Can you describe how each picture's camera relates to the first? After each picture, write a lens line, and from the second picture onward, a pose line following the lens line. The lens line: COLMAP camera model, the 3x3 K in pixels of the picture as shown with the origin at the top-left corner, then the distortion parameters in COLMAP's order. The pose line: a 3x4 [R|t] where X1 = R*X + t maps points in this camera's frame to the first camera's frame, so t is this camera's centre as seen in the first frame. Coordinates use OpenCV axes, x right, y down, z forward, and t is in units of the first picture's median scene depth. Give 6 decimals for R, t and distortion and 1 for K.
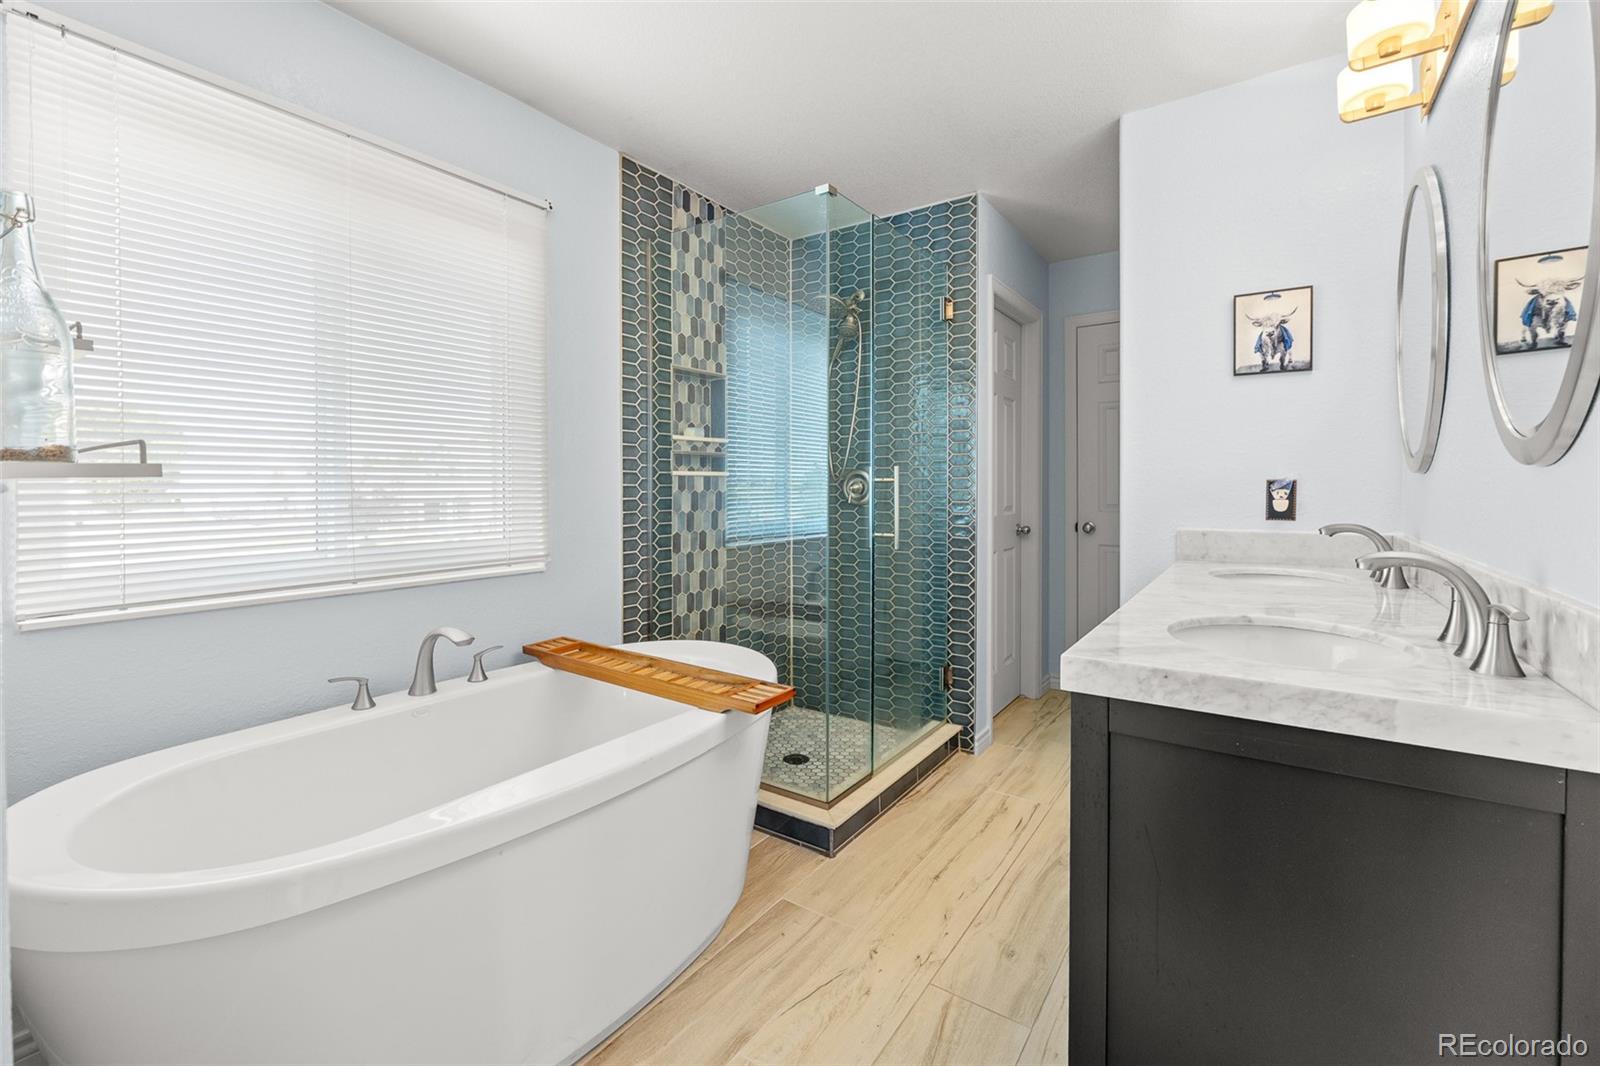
lens RADIAL K [[677.3, 0, 804.0], [0, 677.3, 508.5], [0, 0, 1]] dist [-0.009291, 0.000533]
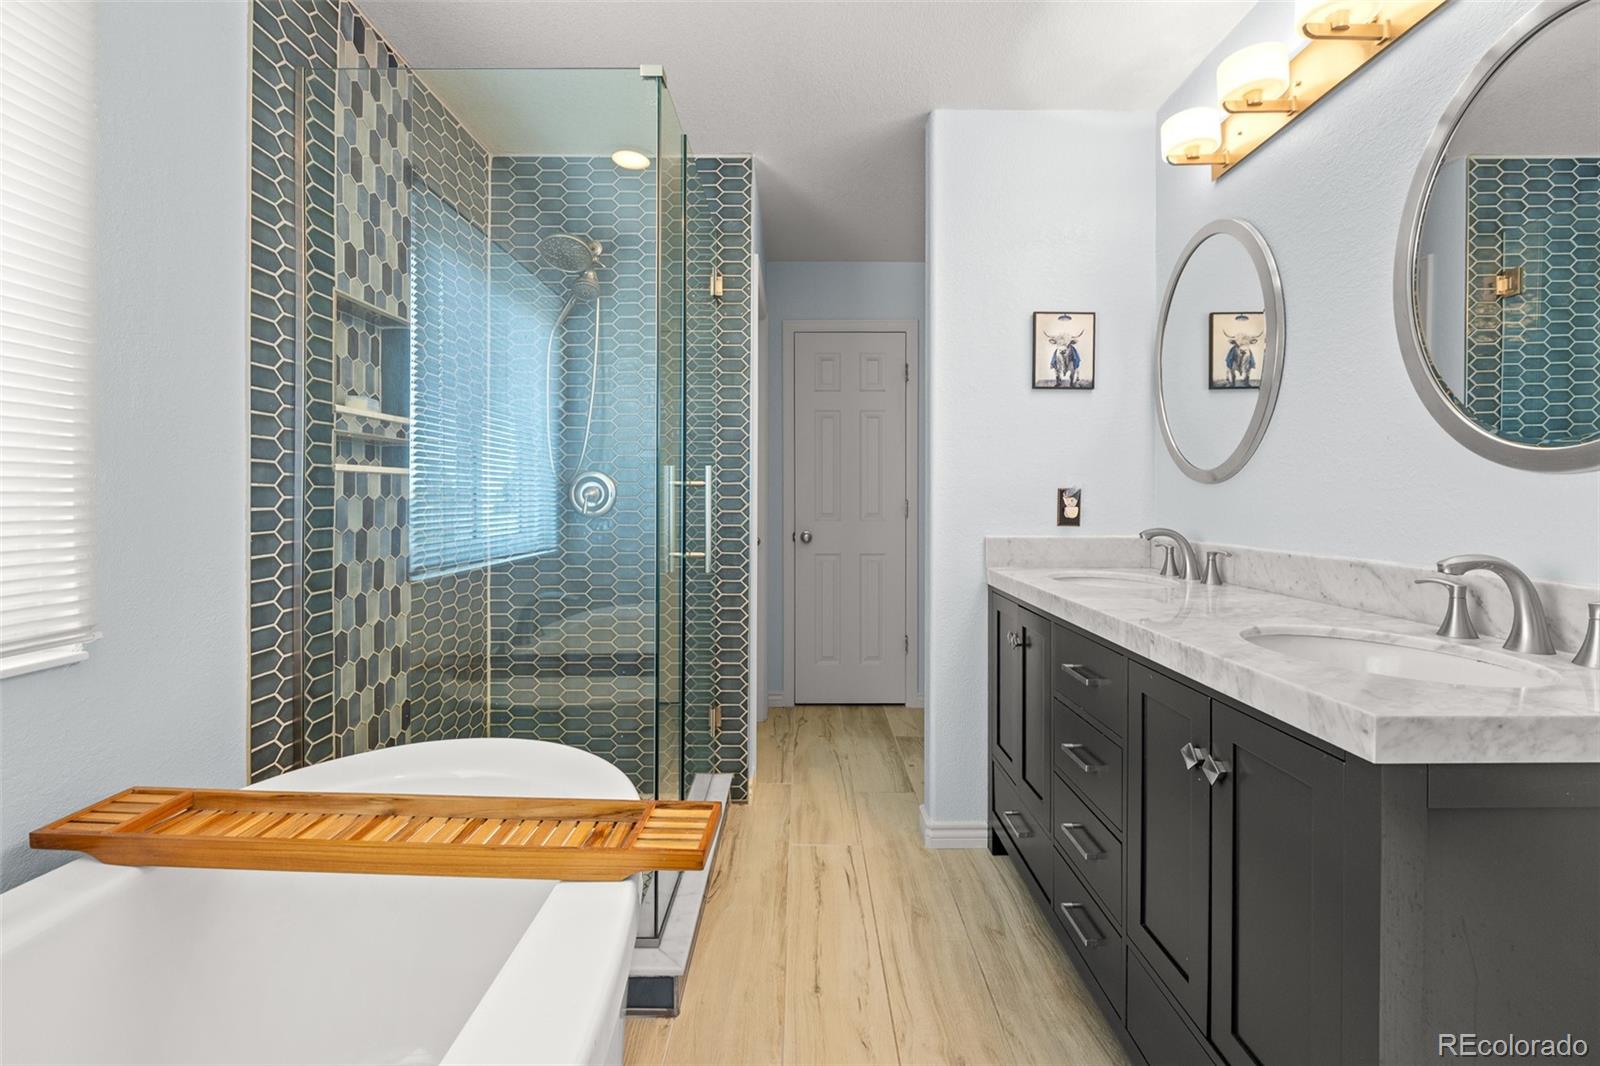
lens RADIAL K [[677.3, 0, 804.0], [0, 677.3, 508.5], [0, 0, 1]] dist [-0.009291, 0.000533]
pose [[0.823714, -0.004154, 0.566990, -0.193611], [0.012400, 0.999866, -0.010688, -0.003310], [-0.566870, 0.015834, 0.823655, 0.265021]]
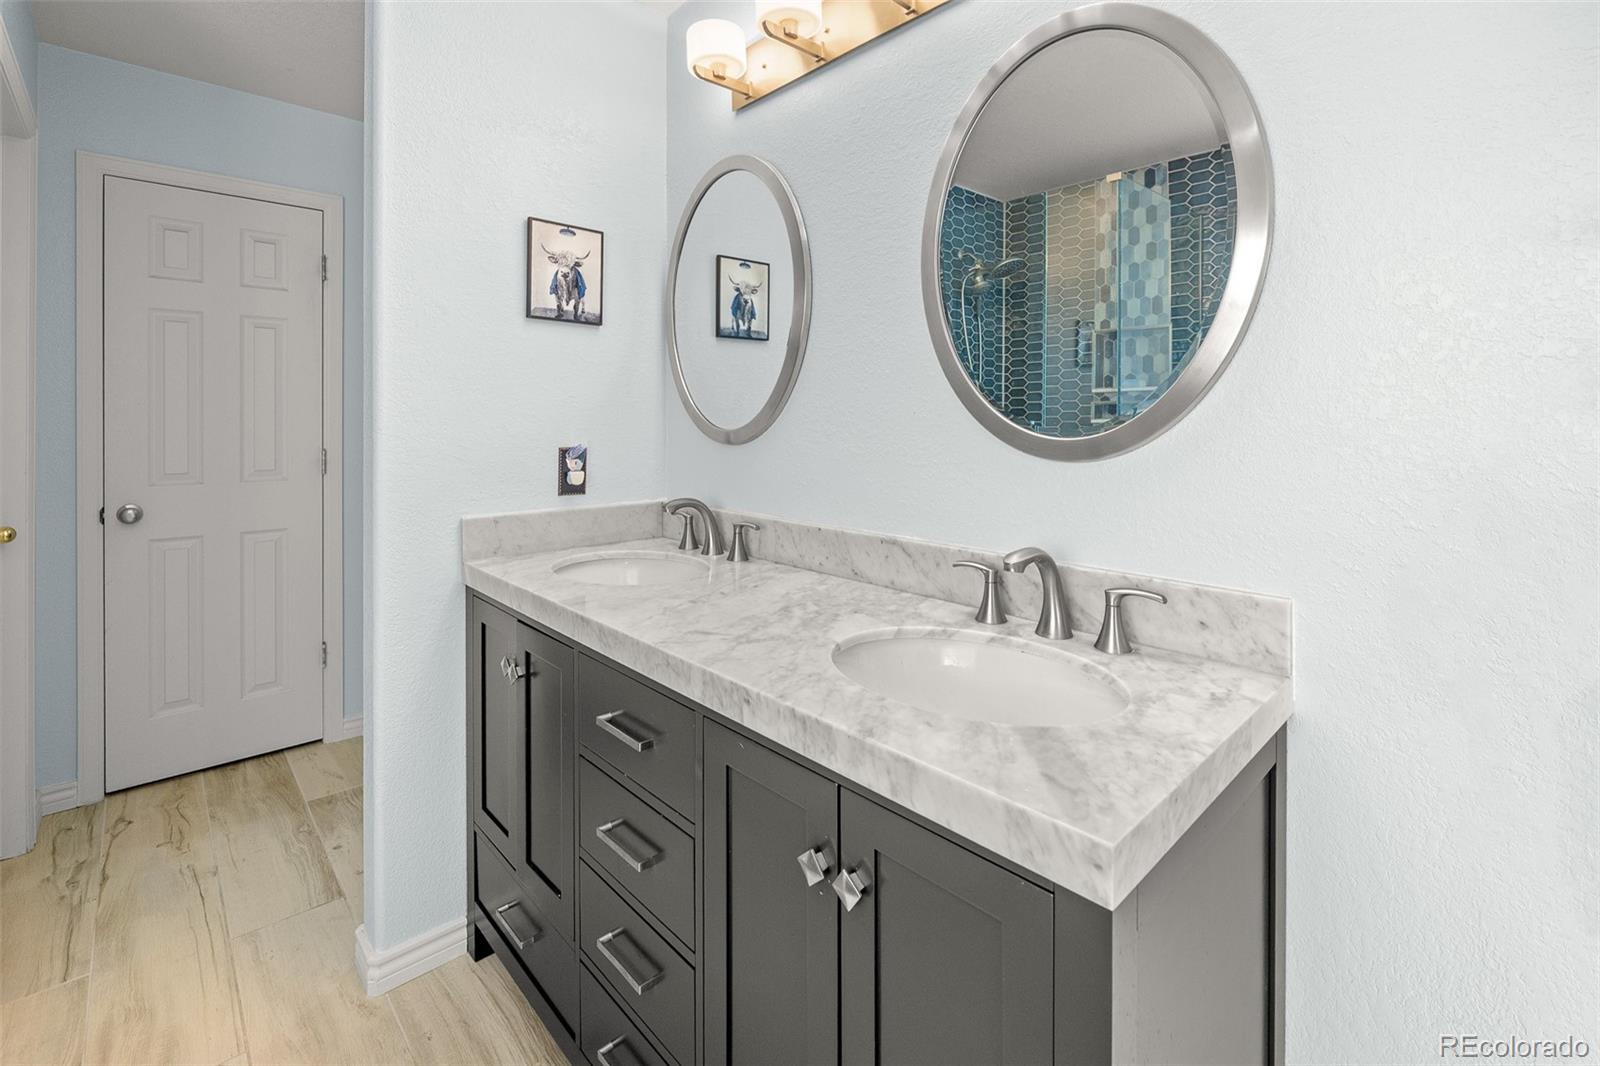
lens RADIAL K [[715.6, 0, 801.9], [0, 715.6, 423.7], [0, 0, 1]] dist [-0.005680, -0.000549]
pose [[0.217976, 0.002612, 0.975951, -0.086593], [0.023729, 0.999687, -0.007975, -0.044656], [-0.975666, 0.024897, 0.217845, 0.392567]]
